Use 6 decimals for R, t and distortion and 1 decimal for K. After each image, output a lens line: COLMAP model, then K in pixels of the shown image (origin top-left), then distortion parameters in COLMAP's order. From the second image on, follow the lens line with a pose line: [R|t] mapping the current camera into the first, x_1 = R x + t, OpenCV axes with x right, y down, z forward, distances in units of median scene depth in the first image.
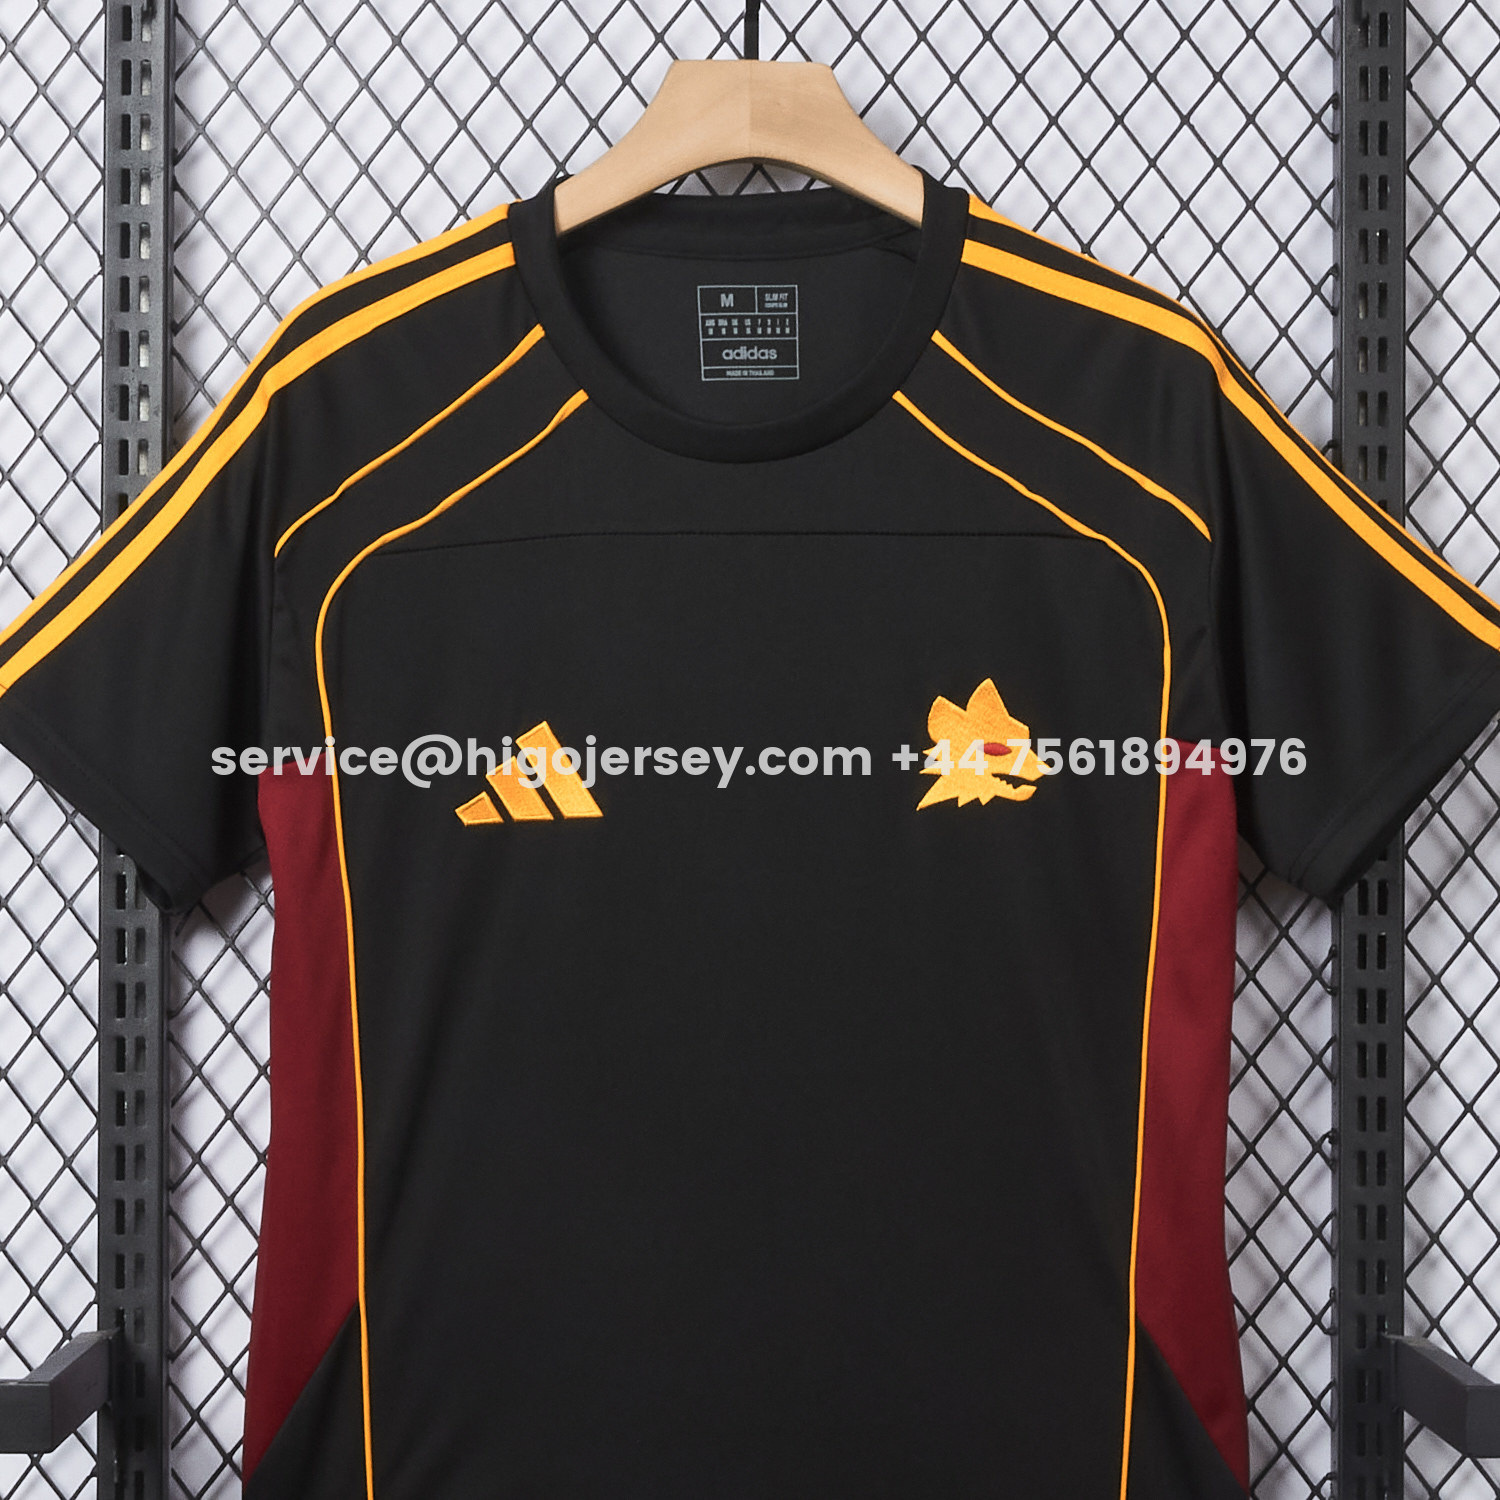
lens RADIAL K [[4056.2, 0, 750.5], [0, 4056.2, 749.0], [0, 0, 1]] dist [-0.007933, 0.000000]
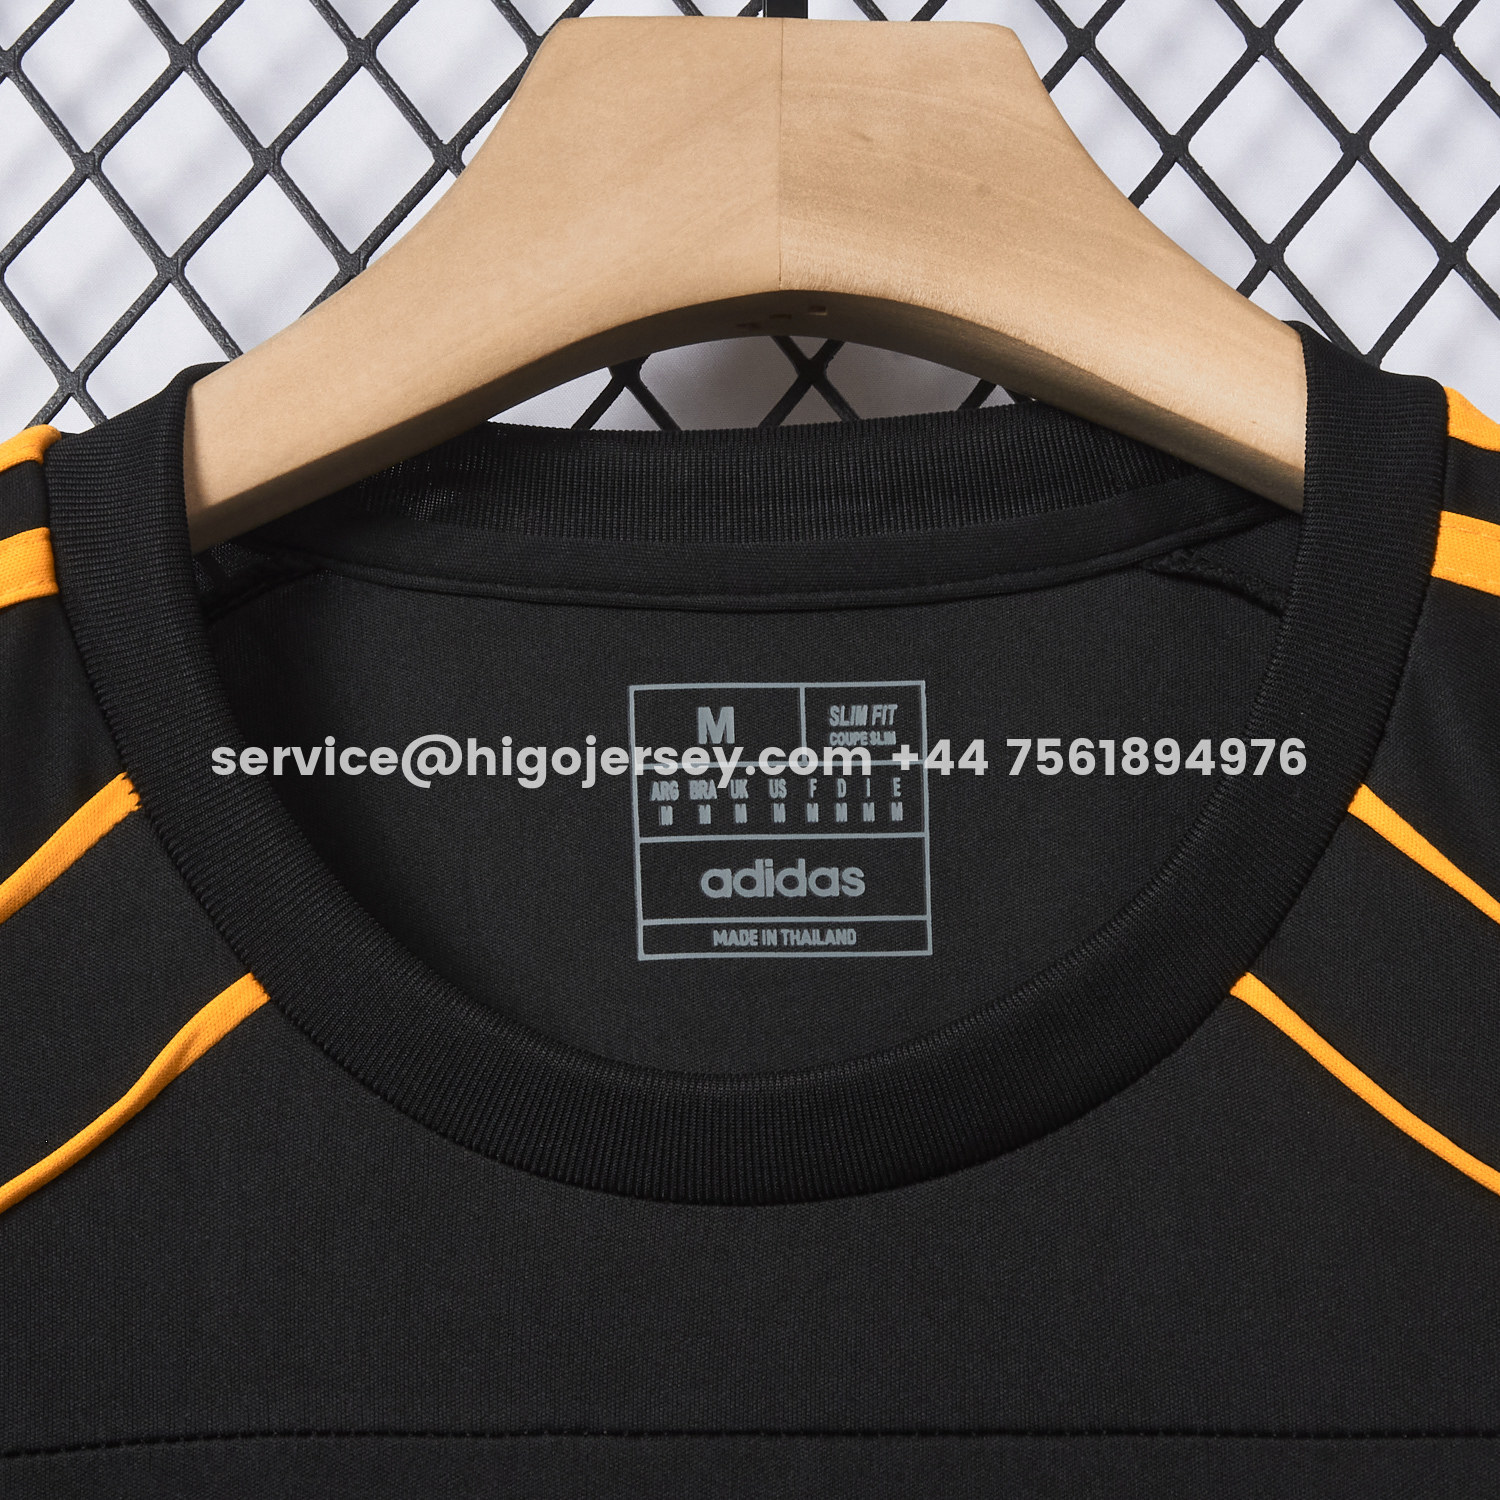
lens RADIAL K [[4056.2, 0, 748.2], [0, 4056.2, 750.5], [0, 0, 1]] dist [-0.007933, 0.000000]
pose [[0.999283, -0.007438, -0.037116, 0.009489], [-0.000610, 0.977214, -0.212256, -0.038197], [0.037849, 0.212126, 0.976509, 0.686124]]
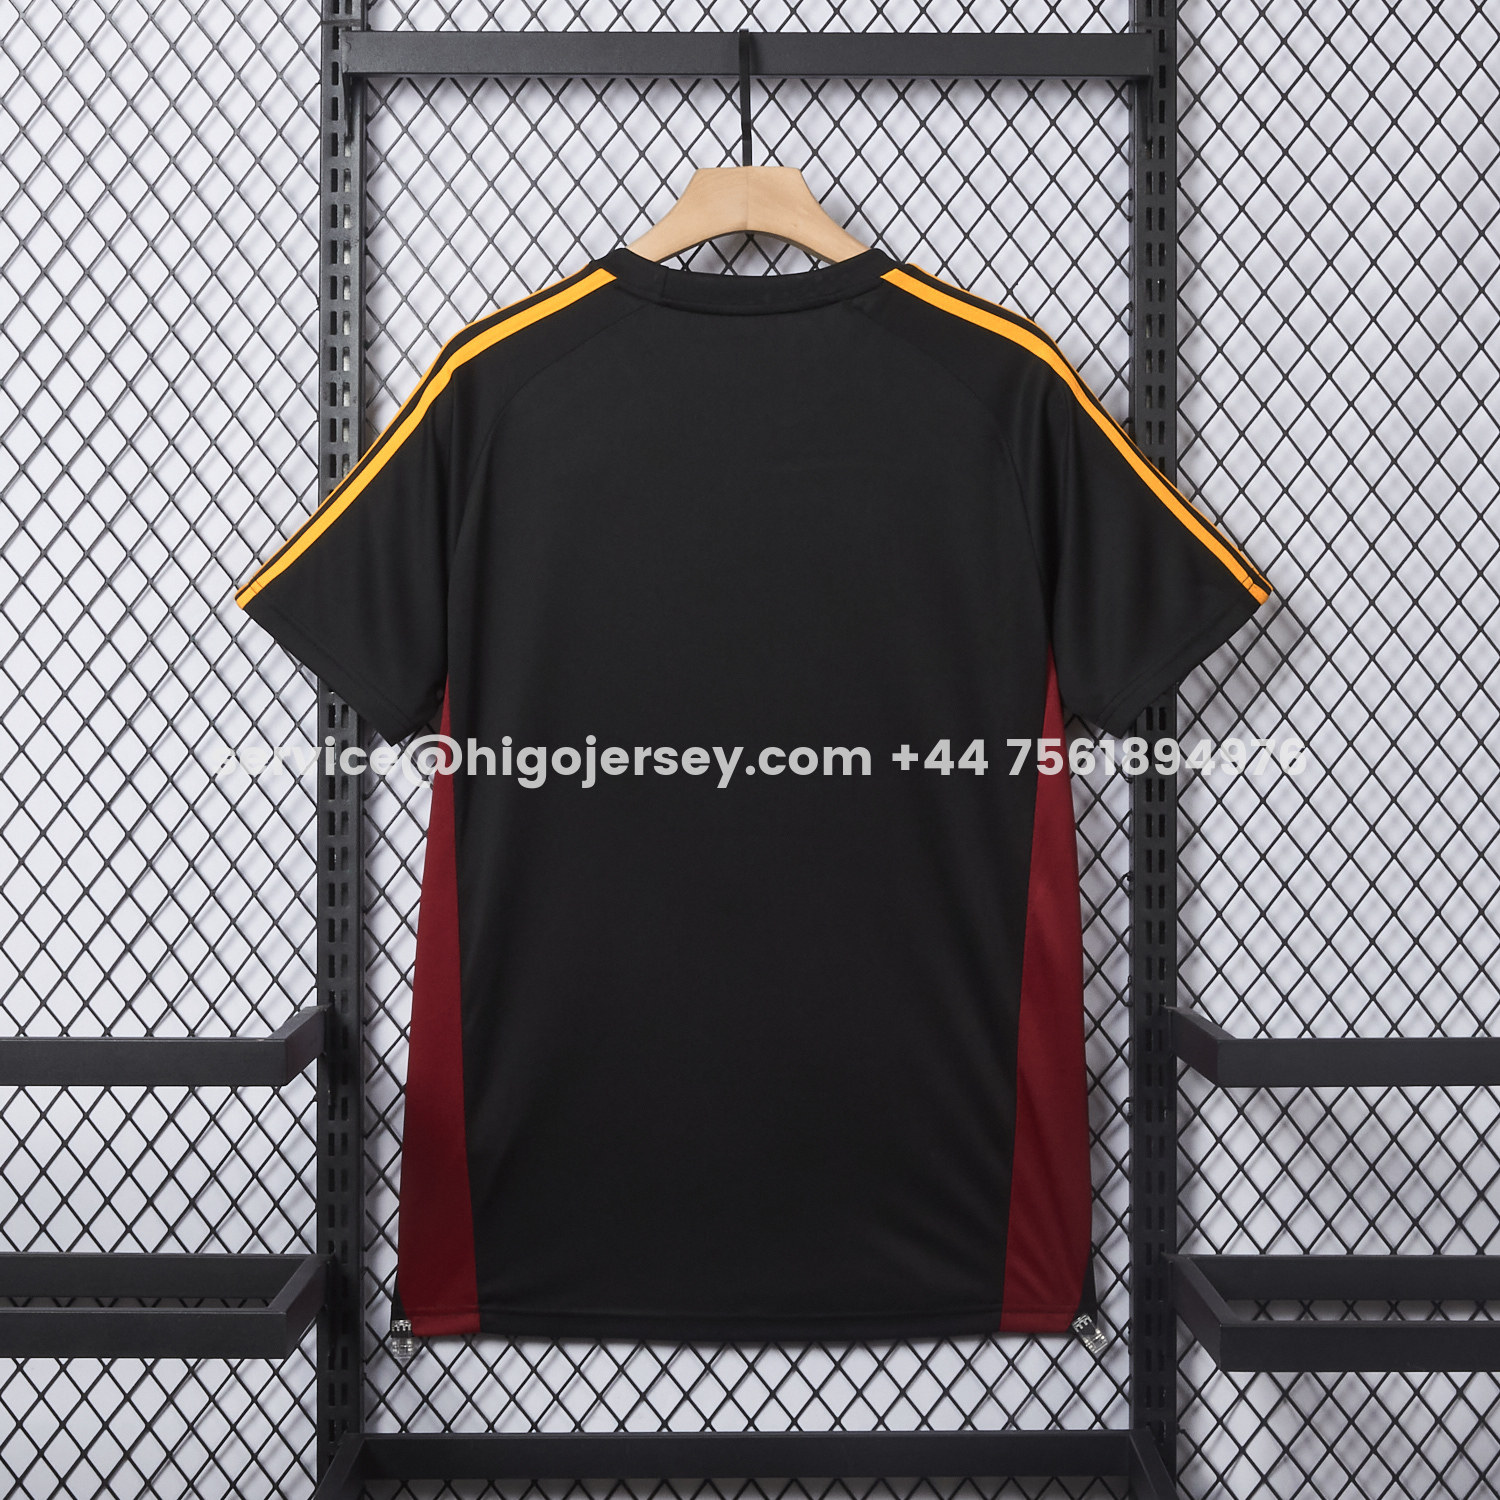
lens RADIAL K [[4056.2, 0, 749.2], [0, 4056.2, 751.3], [0, 0, 1]] dist [-0.007933, 0.000000]
pose [[0.999998, -0.001772, -0.000288, 0.001527], [0.001773, 0.999998, 0.000569, 0.047660], [0.000287, -0.000570, 1.000000, -0.519080]]
